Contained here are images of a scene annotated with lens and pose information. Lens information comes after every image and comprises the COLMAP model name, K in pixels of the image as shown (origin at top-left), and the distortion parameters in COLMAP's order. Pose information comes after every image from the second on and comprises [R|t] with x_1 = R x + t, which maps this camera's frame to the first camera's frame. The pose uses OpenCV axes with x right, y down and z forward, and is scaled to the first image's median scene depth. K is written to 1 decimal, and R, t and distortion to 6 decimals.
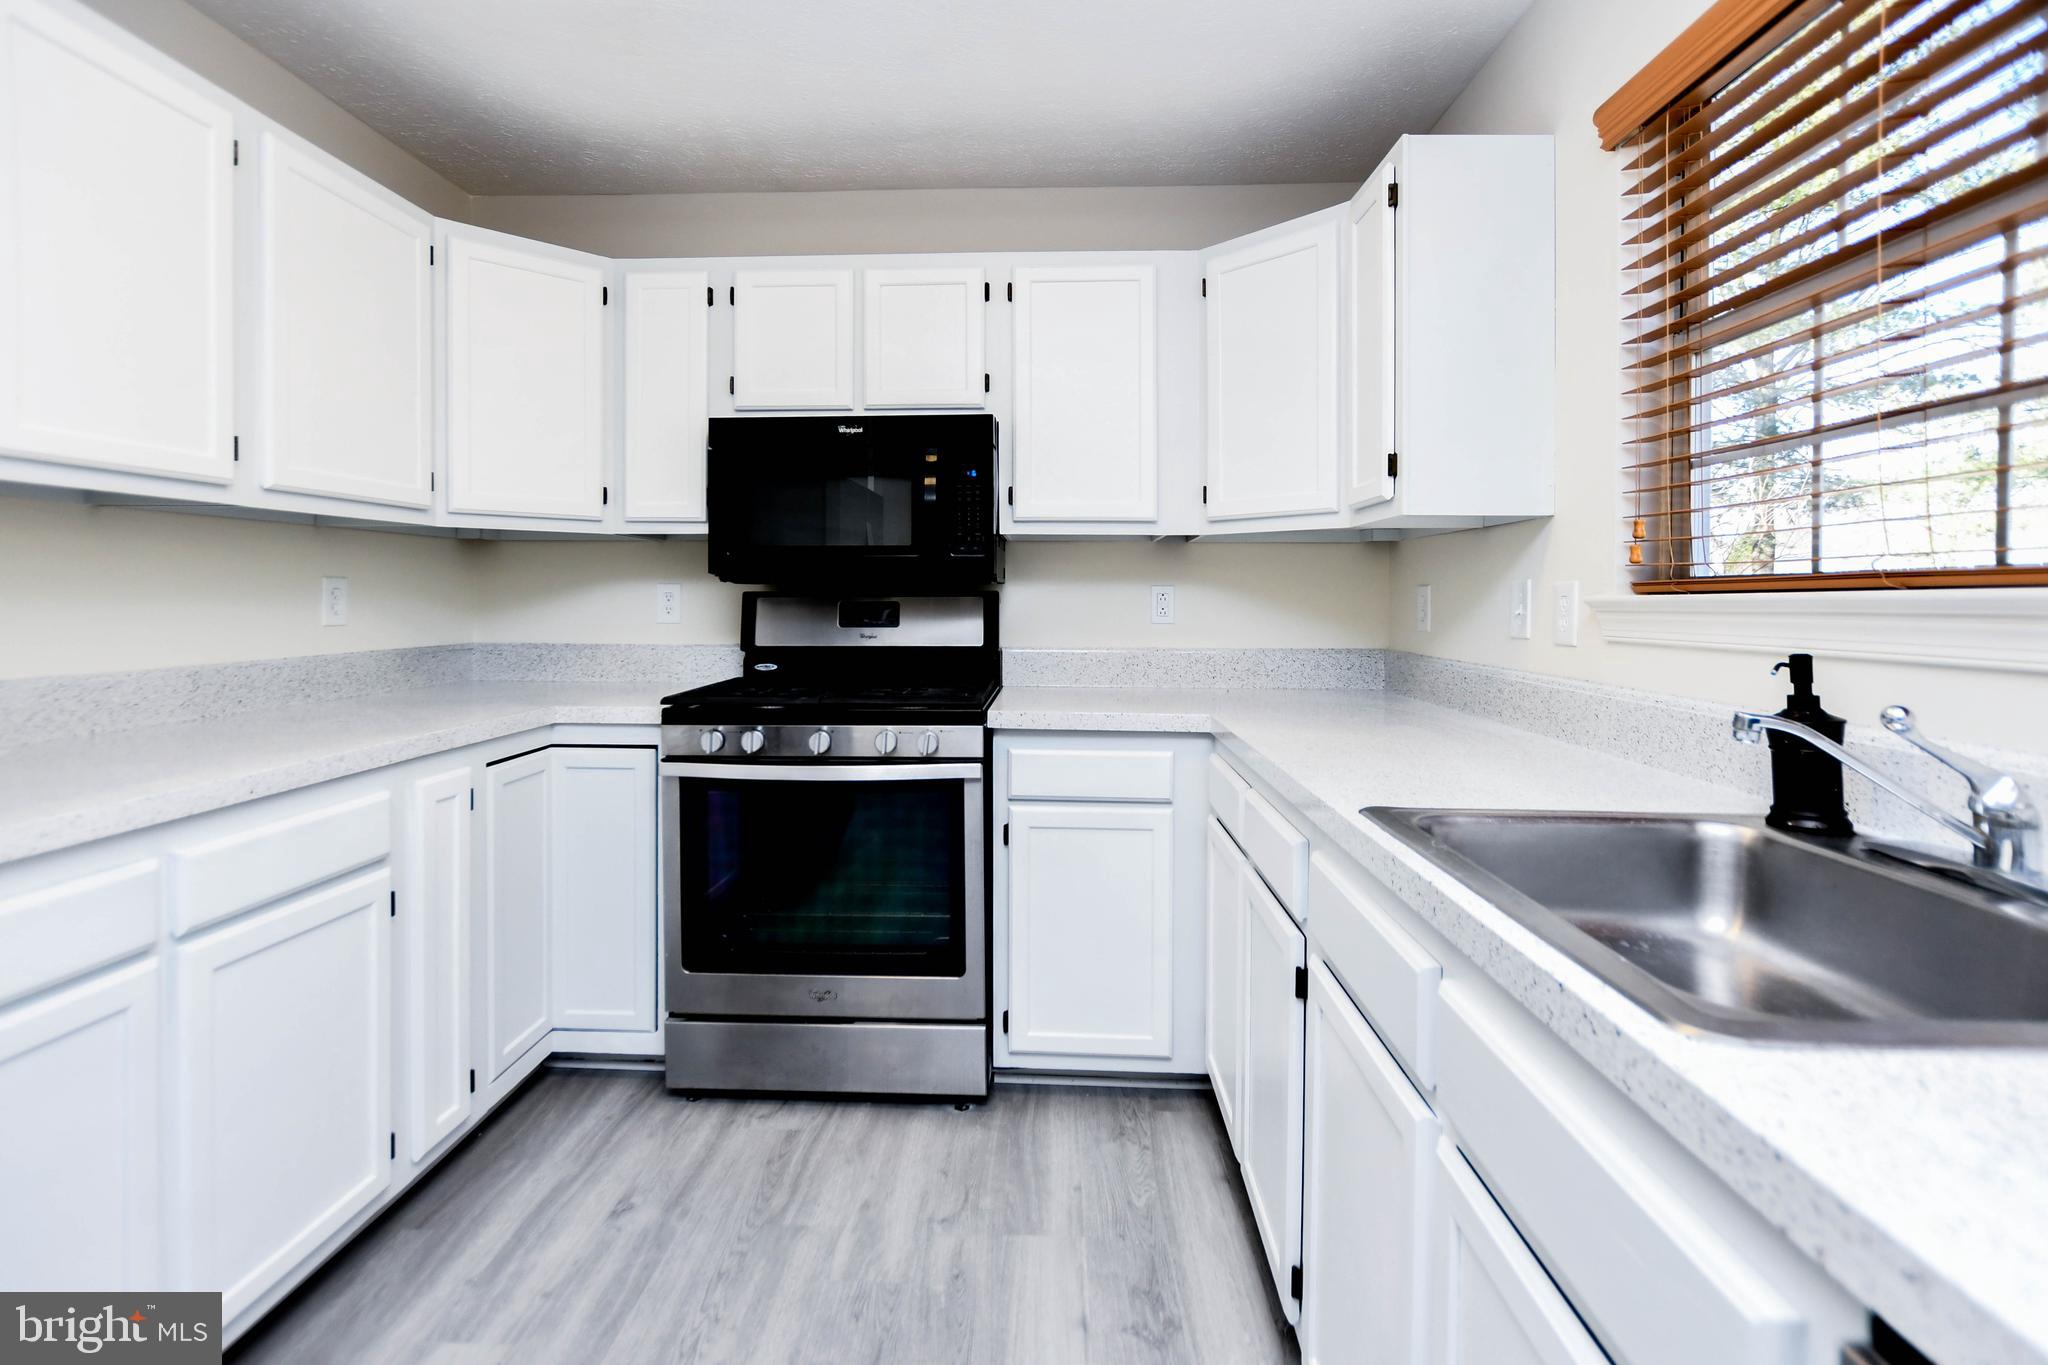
lens RADIAL K [[920.2, 0, 1015.7], [0, 920.2, 599.4], [0, 0, 1]] dist [-0.004315, -0.000322]
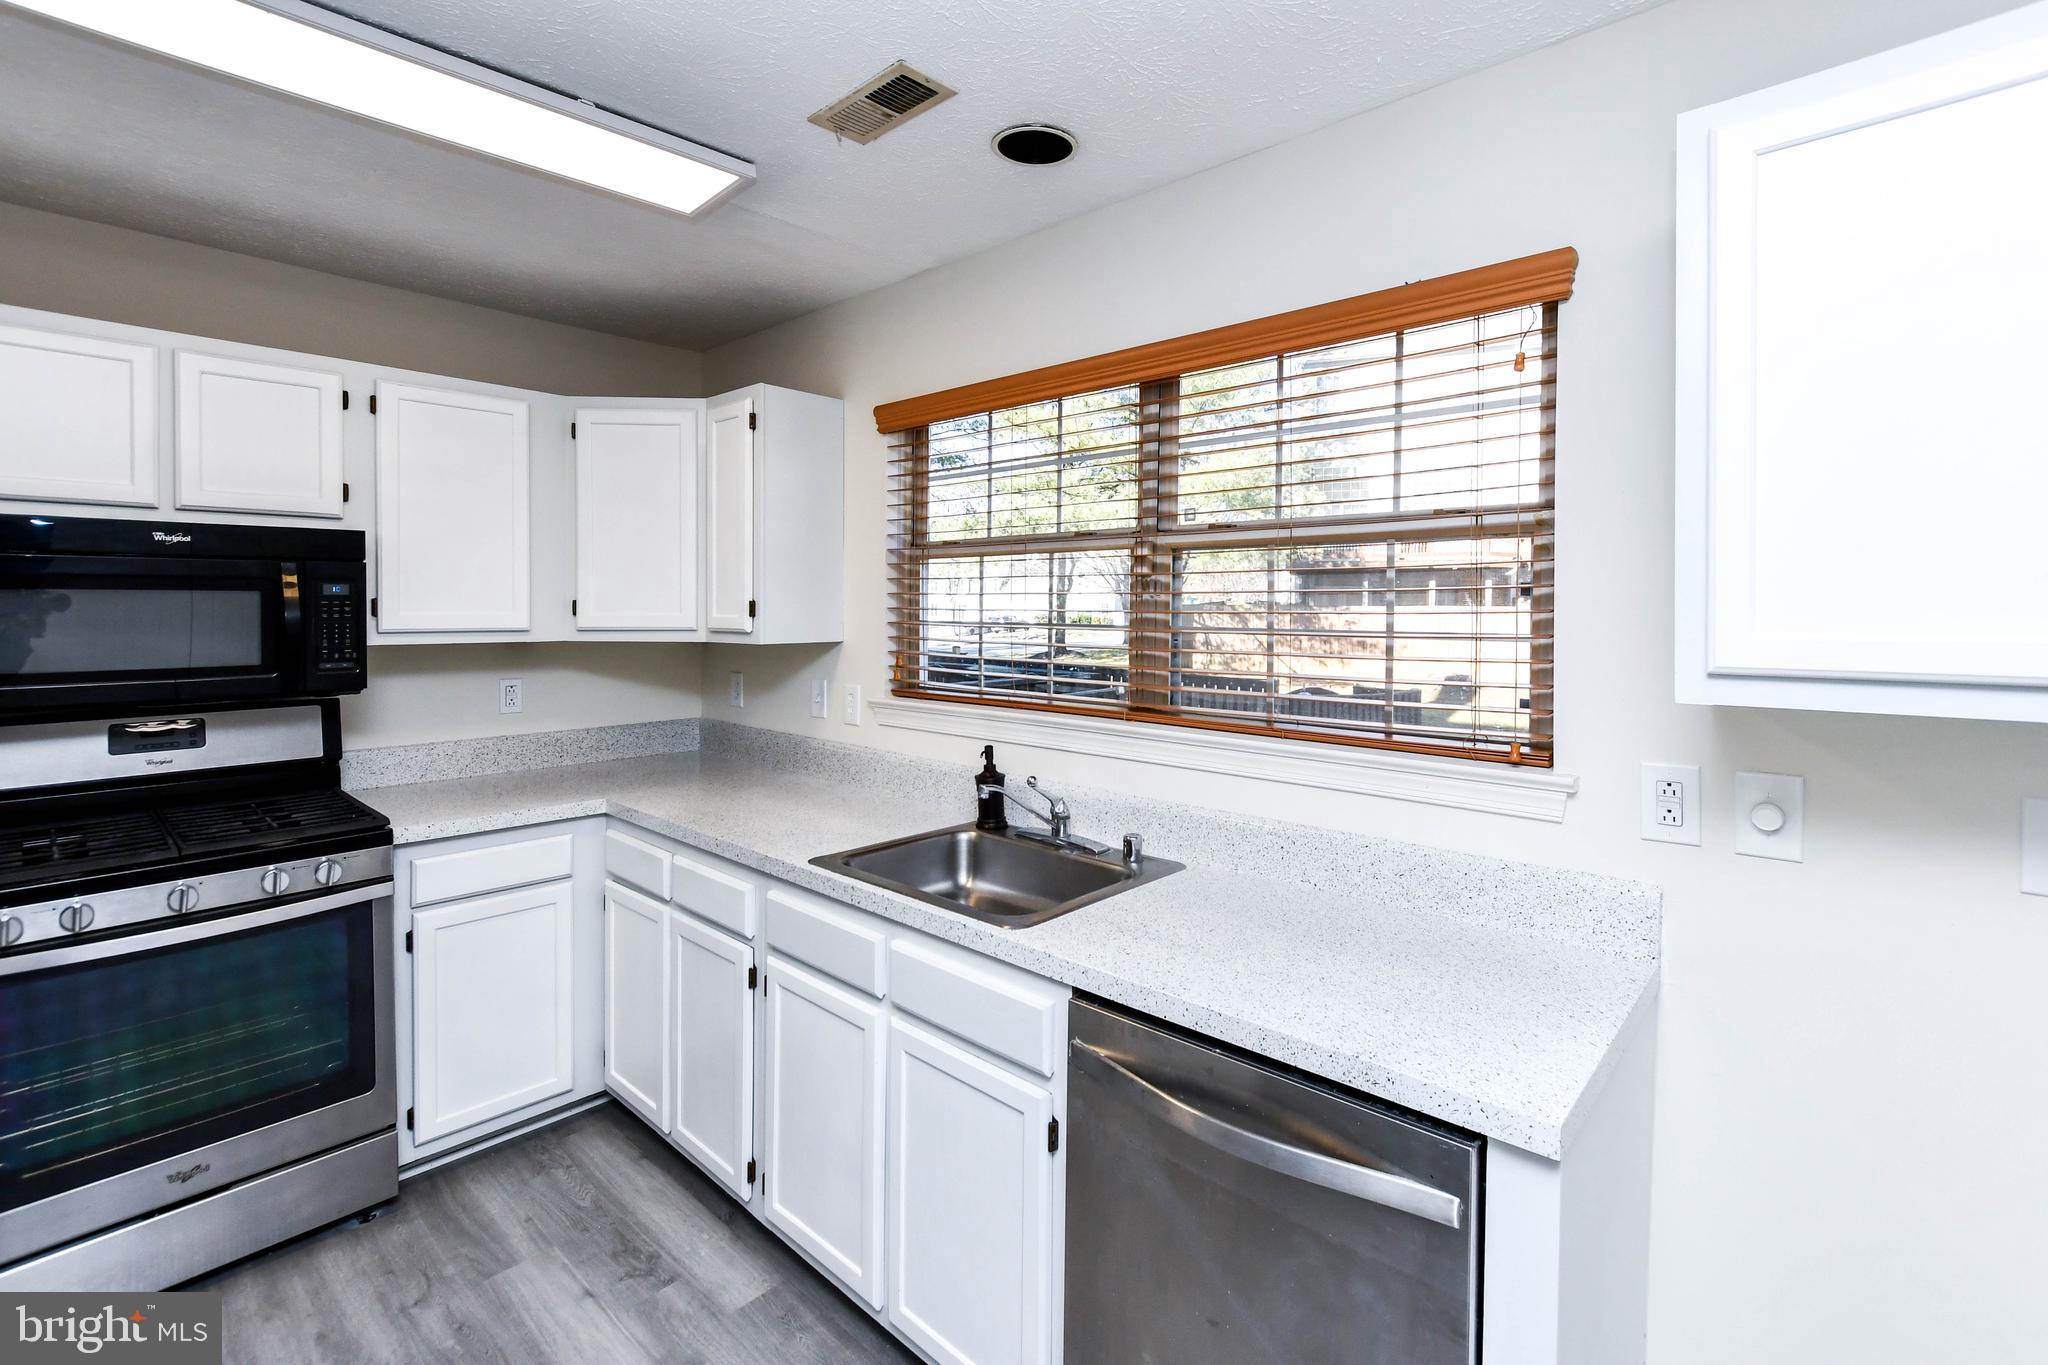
lens RADIAL K [[896.5, 0, 1022.3], [0, 896.5, 609.5], [0, 0, 1]] dist [0.000104, -0.000028]
pose [[0.647040, 0.000670, 0.762456, -0.375125], [-0.001135, 0.999999, 0.000084, -0.140967], [-0.762455, -0.000920, 0.647040, -0.224304]]
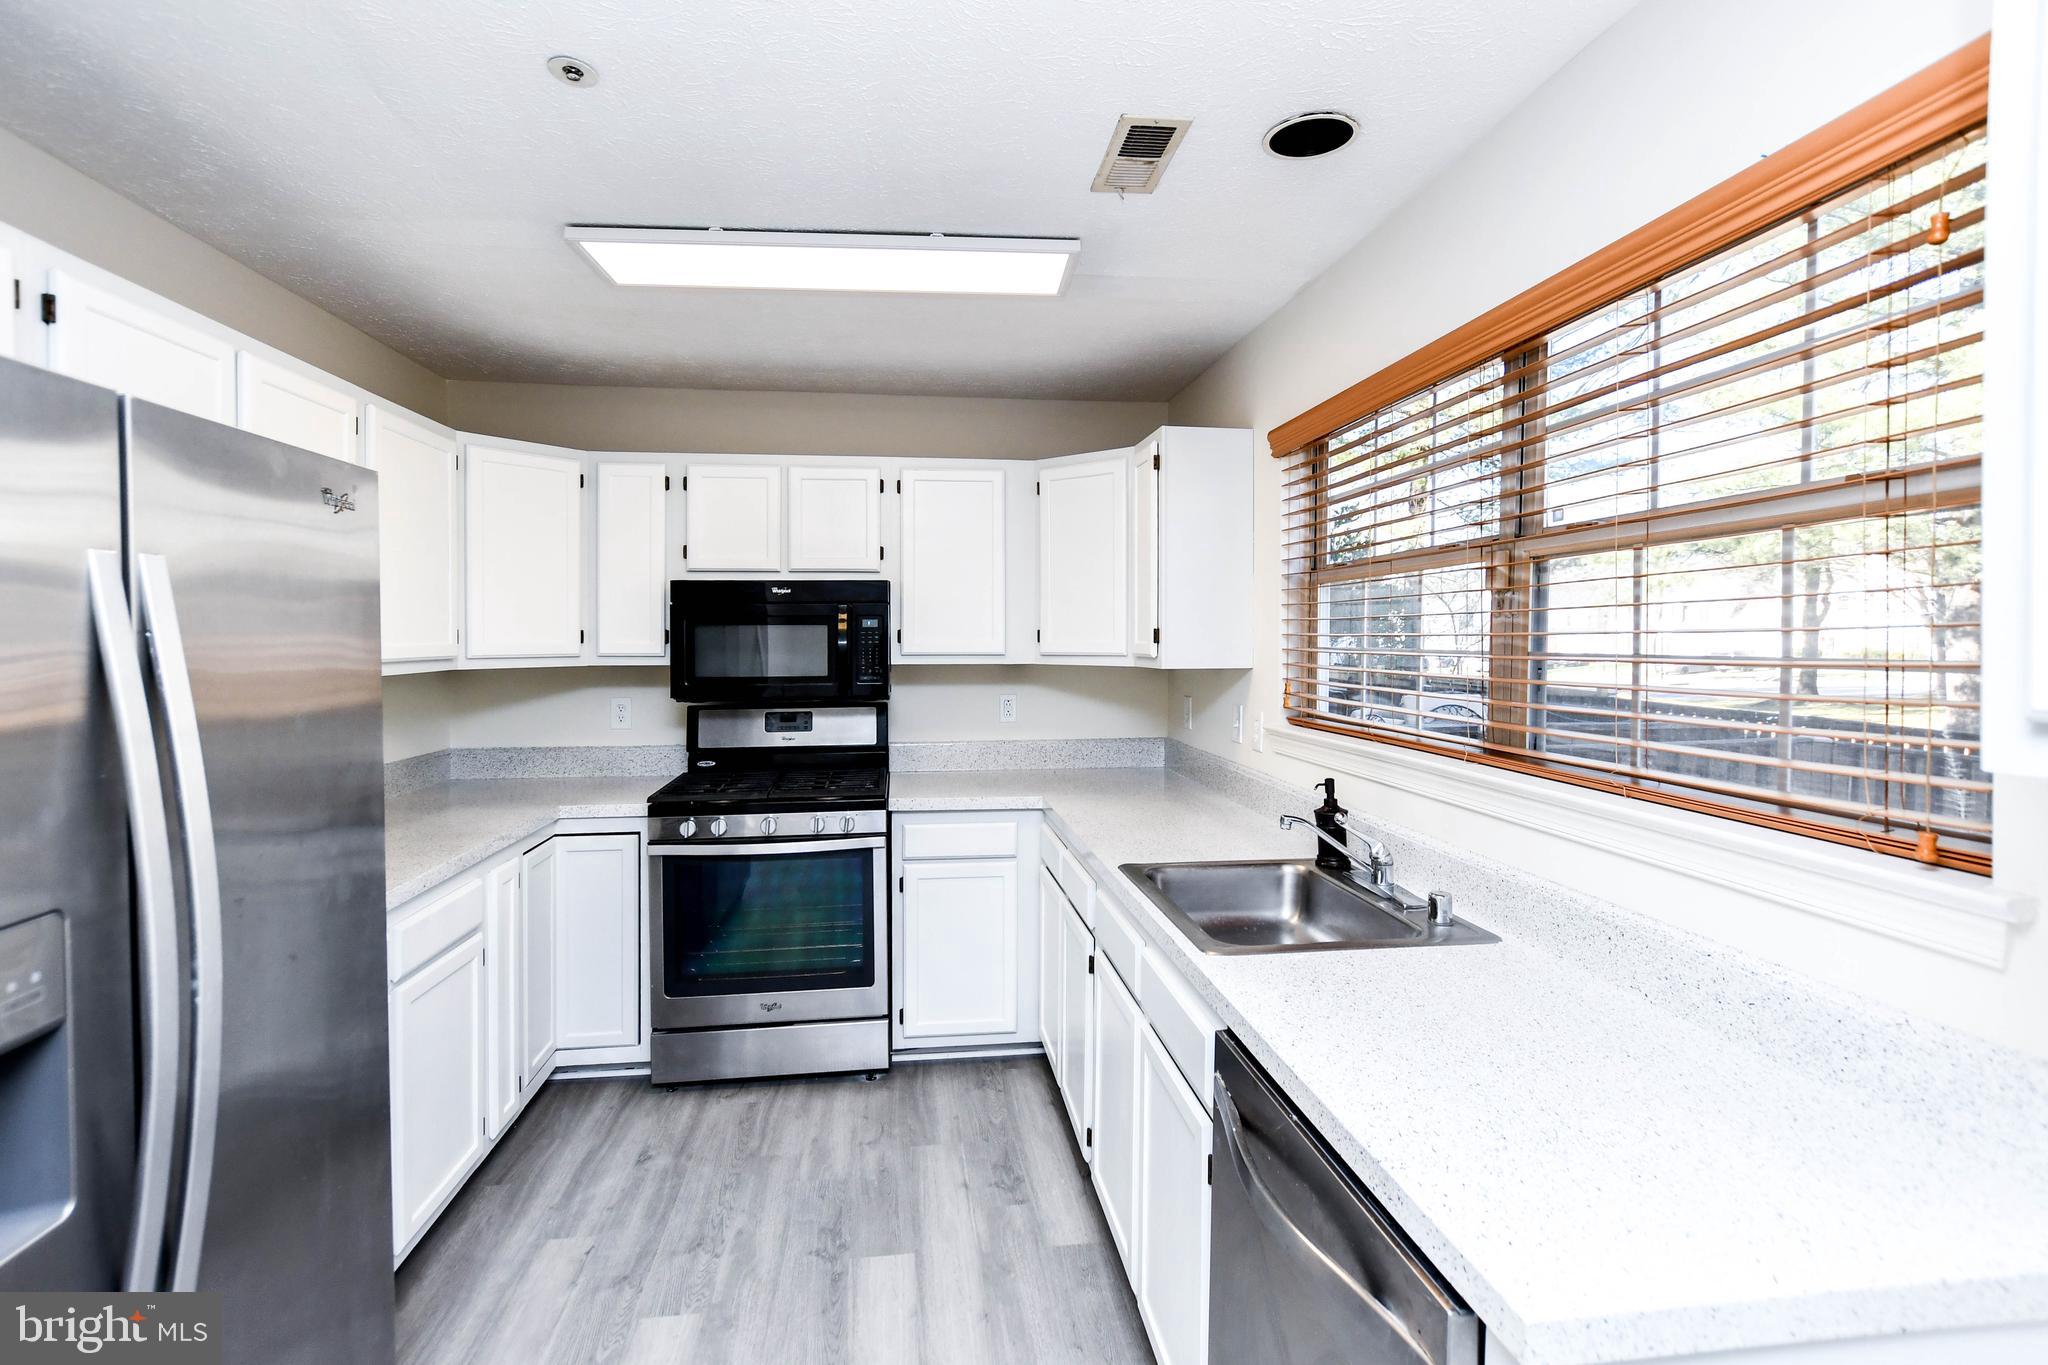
lens RADIAL K [[896.1, 0, 1027.8], [0, 896.1, 642.9], [0, 0, 1]] dist [-0.000262, 0.000474]
pose [[0.982526, -0.000535, 0.186126, -0.083817], [0.000664, 1.000000, -0.000635, -0.129115], [-0.186126, 0.000747, 0.982526, -0.437169]]
